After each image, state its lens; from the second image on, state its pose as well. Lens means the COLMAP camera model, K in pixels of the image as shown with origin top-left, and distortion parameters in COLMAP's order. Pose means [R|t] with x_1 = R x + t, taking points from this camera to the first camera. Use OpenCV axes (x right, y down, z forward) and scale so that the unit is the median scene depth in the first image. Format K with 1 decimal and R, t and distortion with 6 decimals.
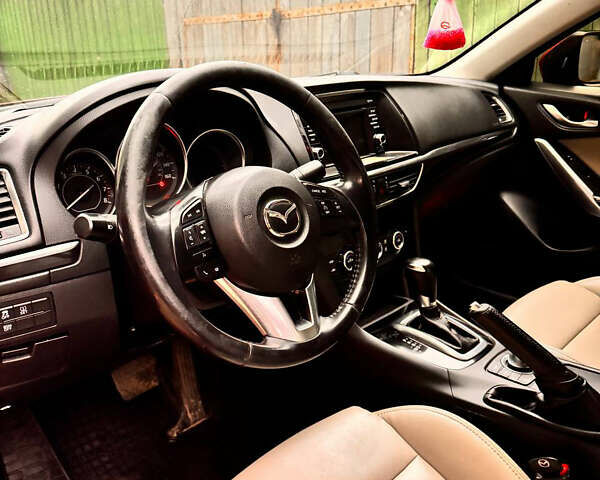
lens RADIAL K [[568.2, 0, 312.2], [0, 568.2, 219.8], [0, 0, 1]] dist [0.156610, -0.293643]
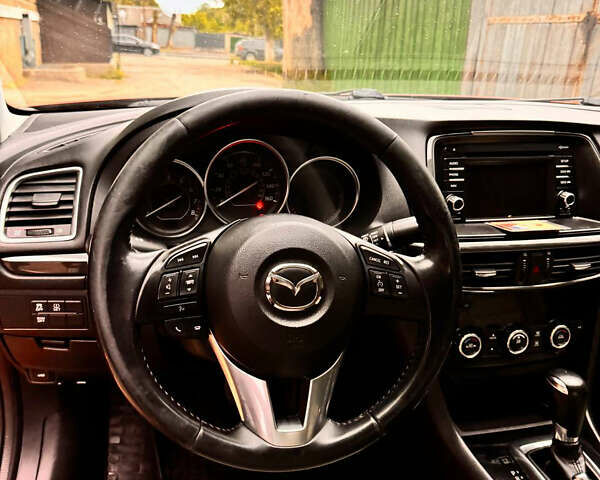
lens RADIAL K [[568.2, 0, 312.2], [0, 568.2, 219.8], [0, 0, 1]] dist [0.156610, -0.293643]
pose [[0.855003, 0.219071, -0.470083, 0.251005], [-0.214601, 0.974611, 0.063871, -0.117344], [0.472140, 0.046270, 0.880308, 0.225889]]
